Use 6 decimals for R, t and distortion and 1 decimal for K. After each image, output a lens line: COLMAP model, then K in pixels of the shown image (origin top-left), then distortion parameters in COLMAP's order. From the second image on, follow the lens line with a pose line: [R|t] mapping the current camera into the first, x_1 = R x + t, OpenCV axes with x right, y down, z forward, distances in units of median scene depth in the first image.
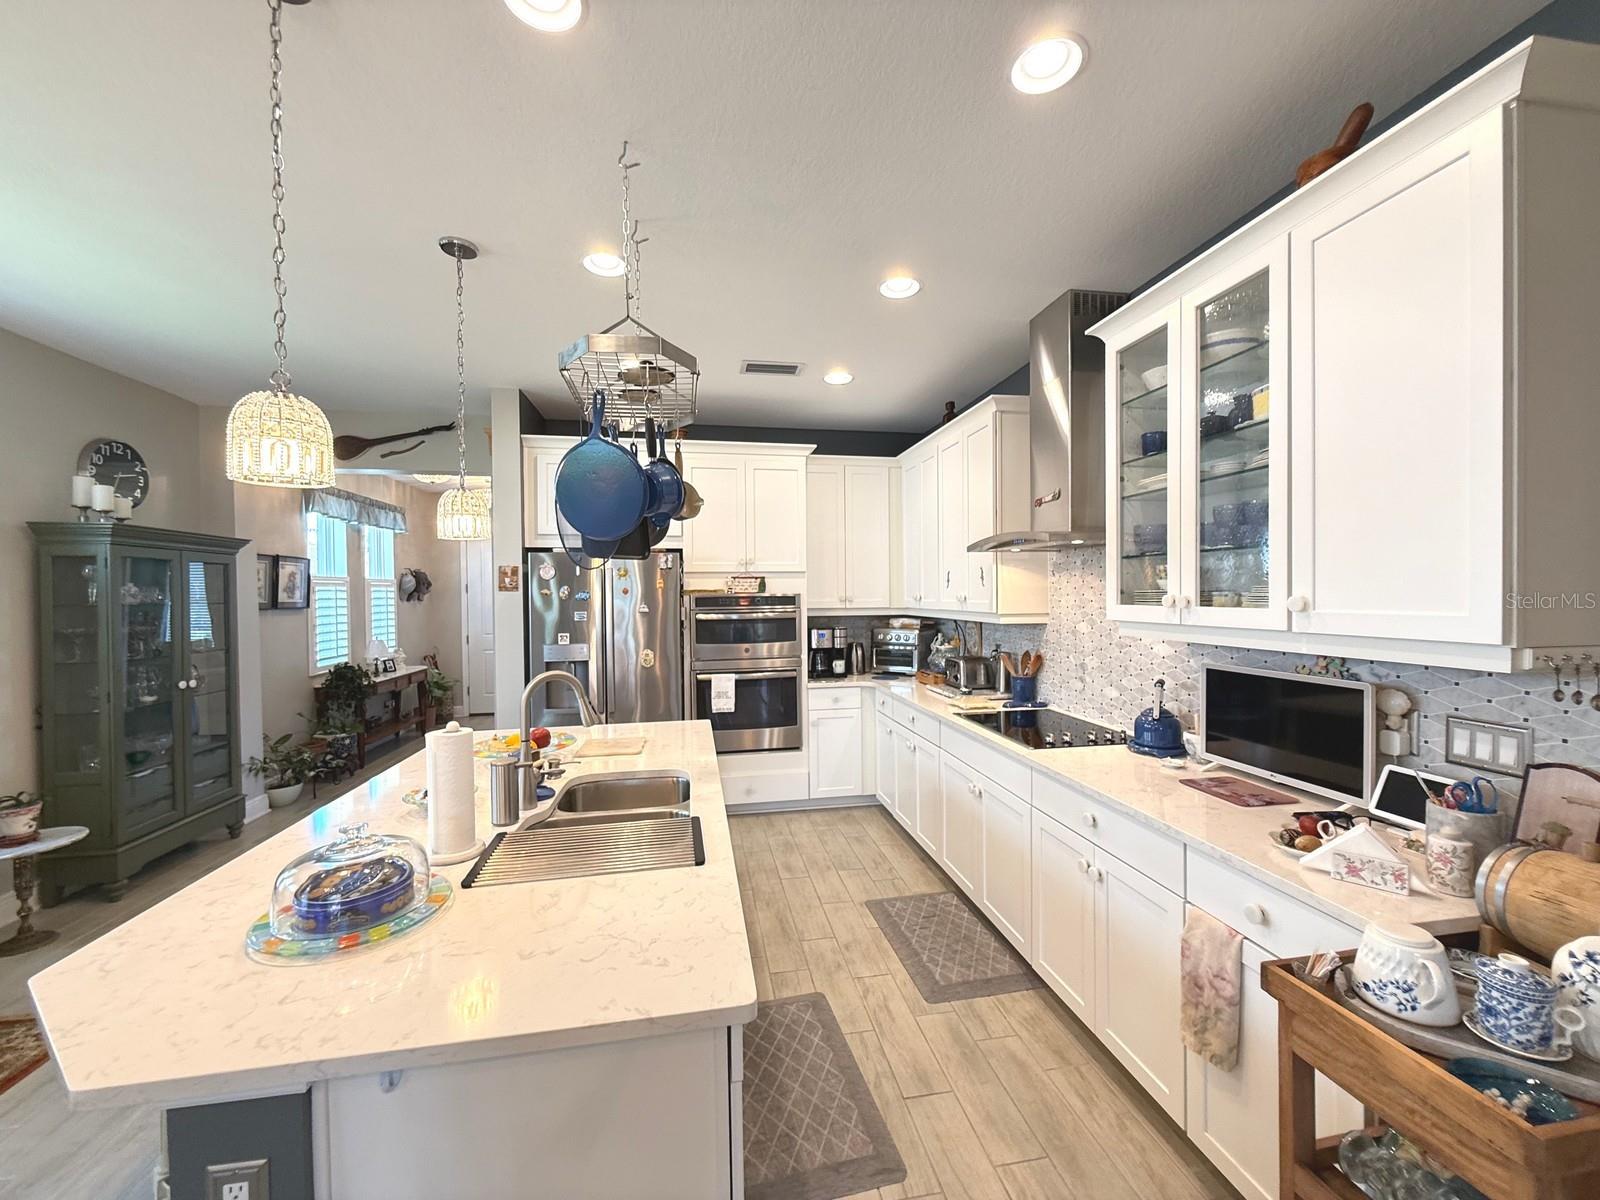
lens RADIAL K [[641.5, 0, 802.2], [0, 641.5, 599.7], [0, 0, 1]] dist [-0.000788, 0.000364]
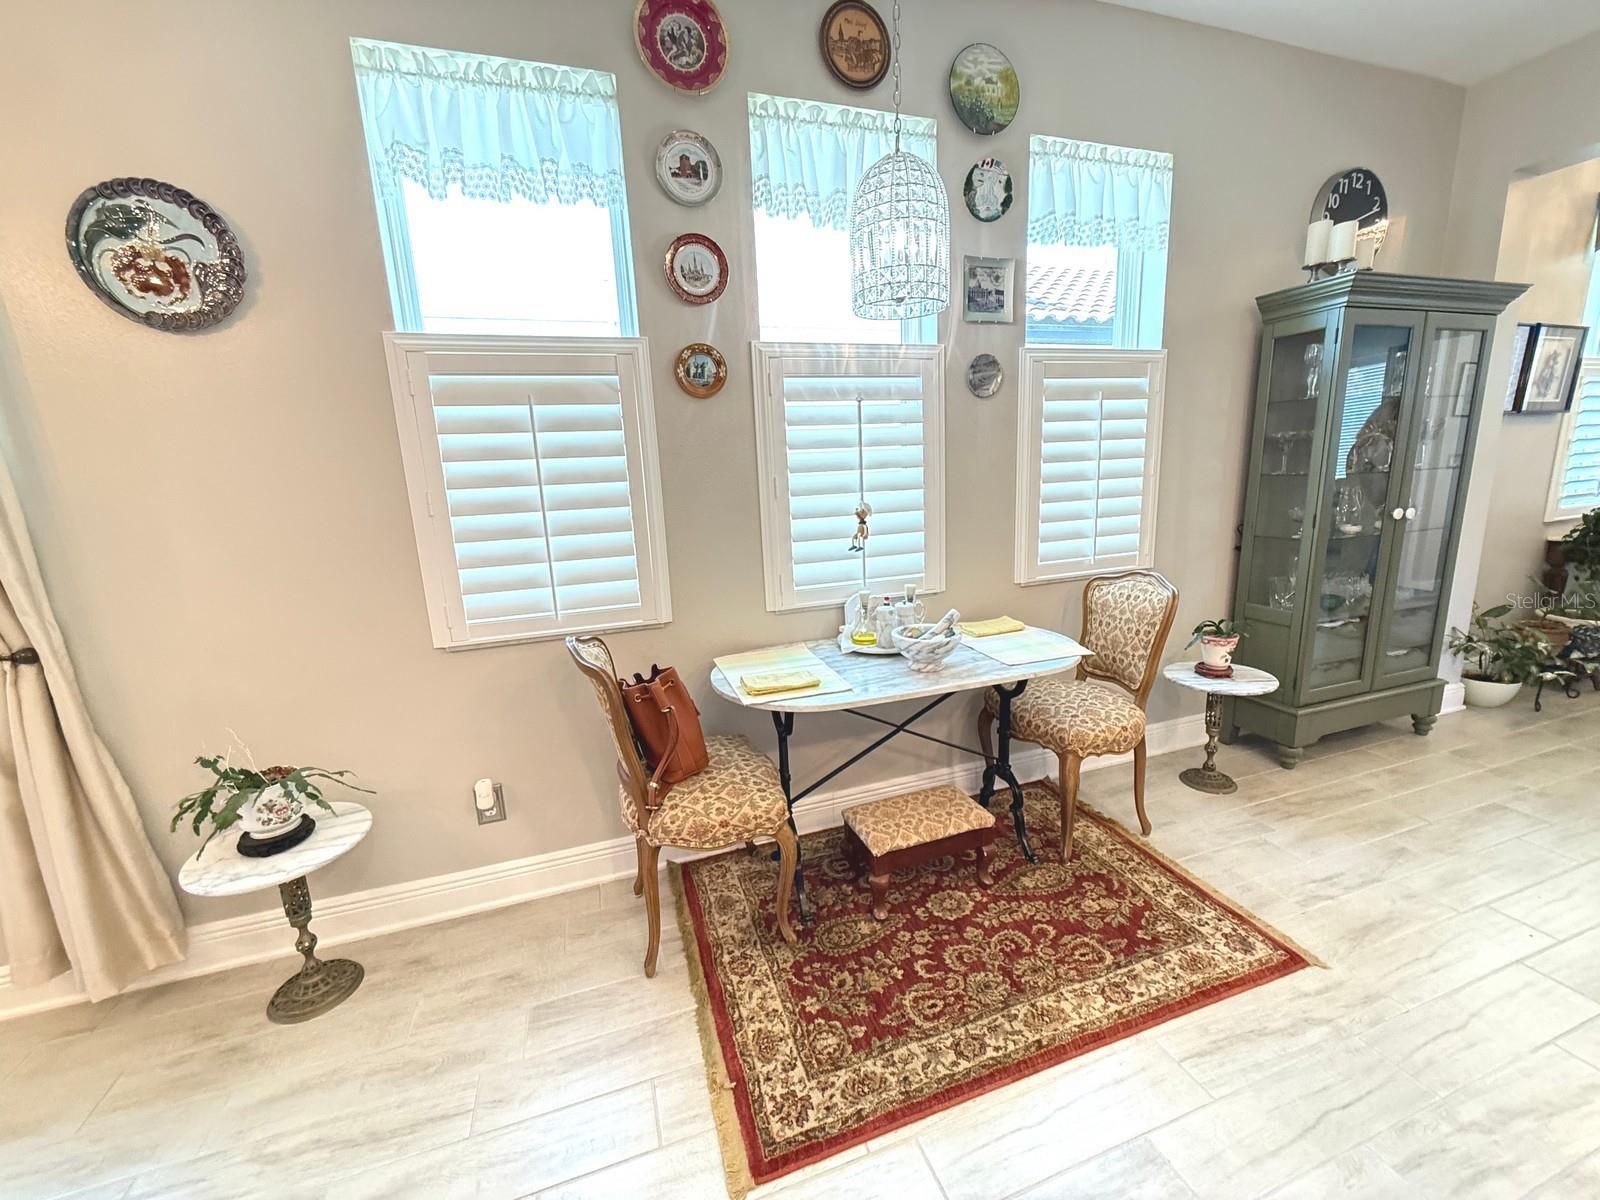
lens RADIAL K [[641.5, 0, 804.3], [0, 641.5, 600.1], [0, 0, 1]] dist [-0.000788, 0.000364]
pose [[0.157324, 0.203681, -0.966314, -0.363148], [0.029006, 0.977124, 0.210682, 0.057350], [0.987121, -0.061174, 0.147817, 0.241156]]
